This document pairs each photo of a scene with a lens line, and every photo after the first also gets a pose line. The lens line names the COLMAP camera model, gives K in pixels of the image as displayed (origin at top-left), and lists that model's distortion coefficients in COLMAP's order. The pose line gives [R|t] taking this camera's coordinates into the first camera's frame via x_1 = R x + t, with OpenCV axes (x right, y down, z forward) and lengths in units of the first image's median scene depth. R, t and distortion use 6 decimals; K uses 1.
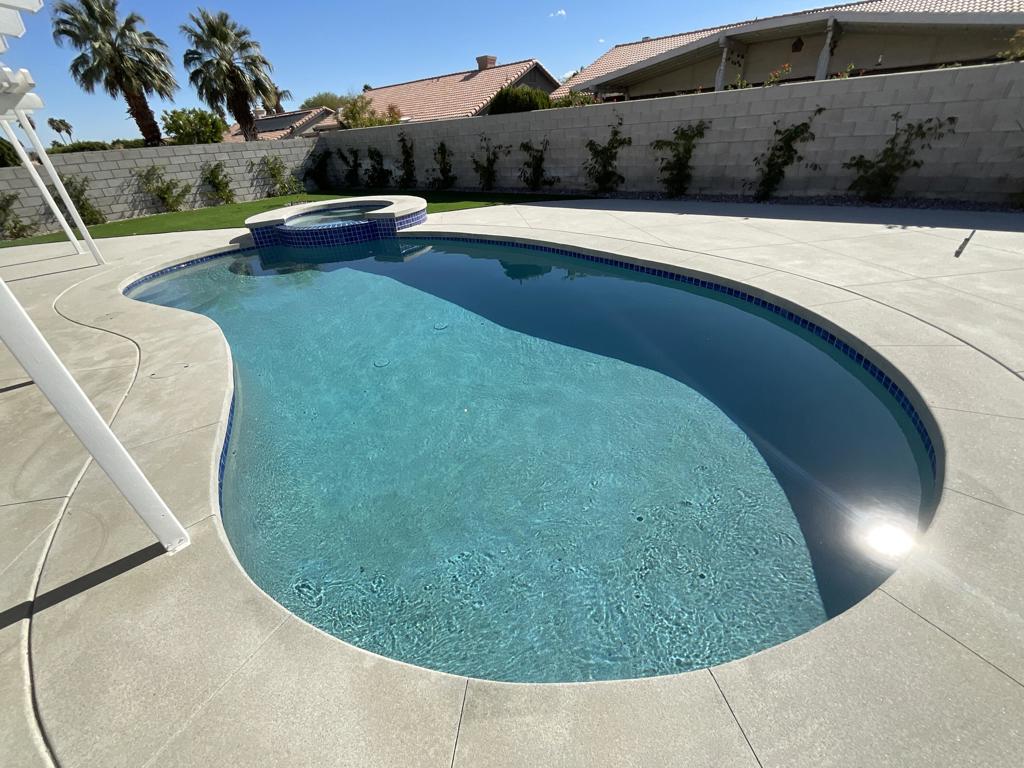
lens RADIAL K [[413.8, 0, 509.5], [0, 413.8, 384.1], [0, 0, 1]] dist [-0.000545, -0.000238]
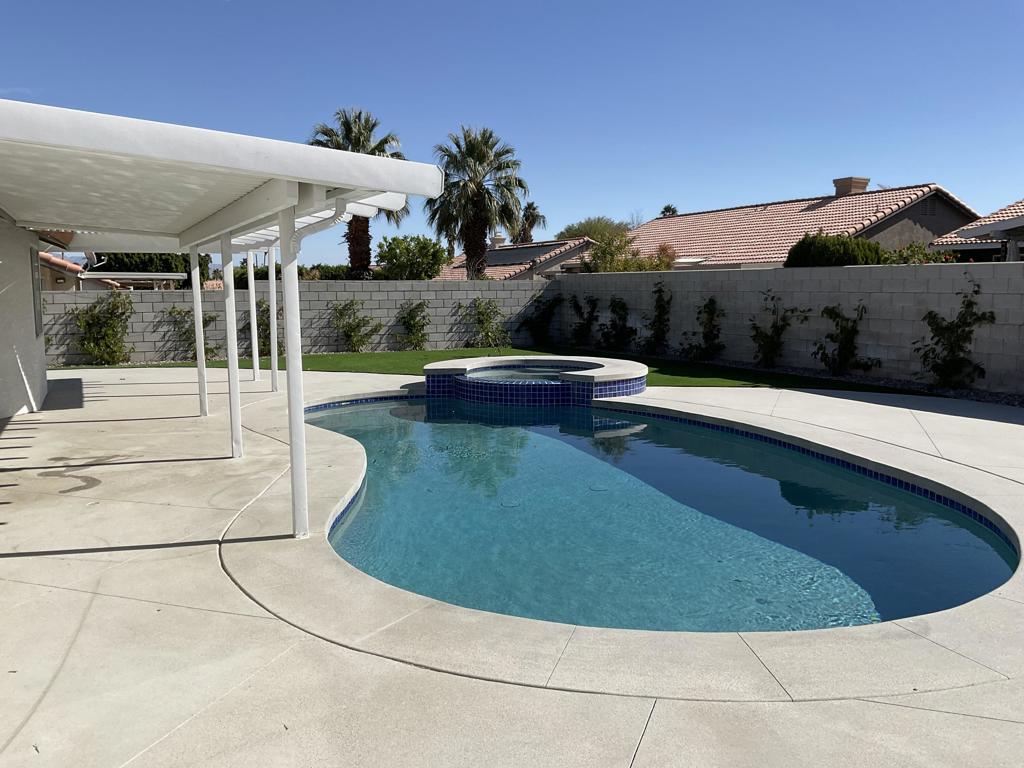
lens RADIAL K [[841.3, 0, 512.0], [0, 841.3, 385.6], [0, 0, 1]] dist [0.096578, -0.193777]
pose [[0.896211, 0.111078, -0.429497, 0.215059], [-0.275000, 0.898796, -0.341381, 0.146944], [0.348110, 0.424061, 0.836057, -0.290679]]
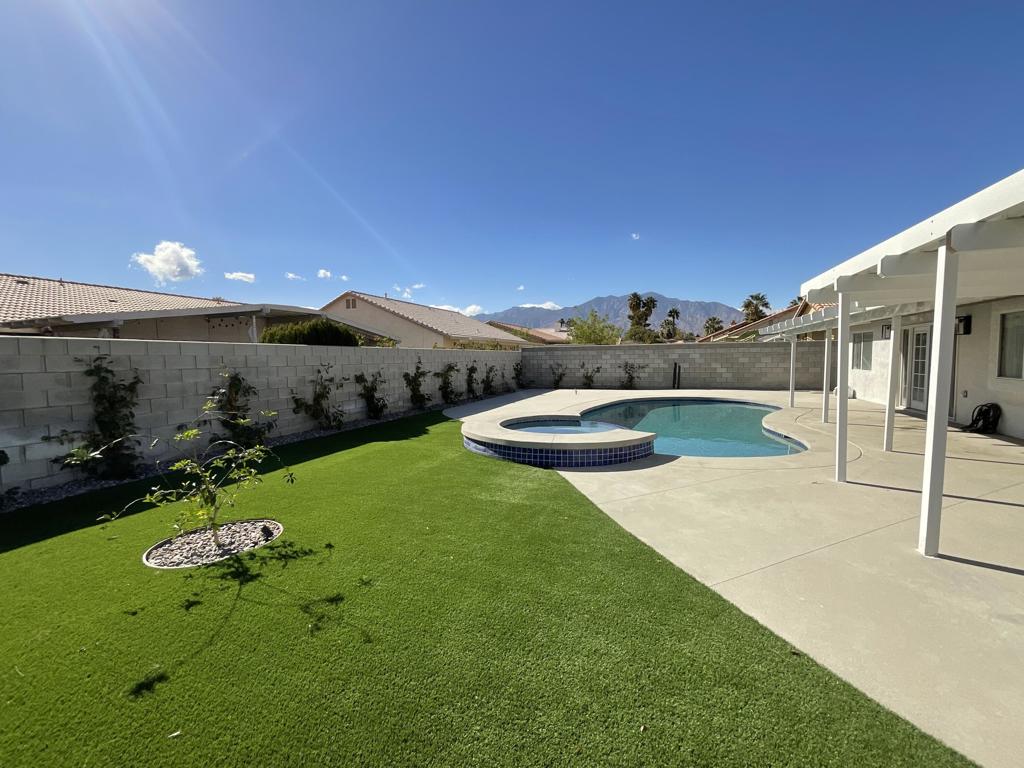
lens RADIAL K [[413.8, 0, 512.0], [0, 413.8, 381.8], [0, 0, 1]] dist [-0.000545, -0.000238]
pose [[-0.294605, 0.016082, 0.955484, -1.157526], [0.532275, 0.833160, 0.150094, -0.645831], [-0.793657, 0.552799, -0.254013, 1.189825]]
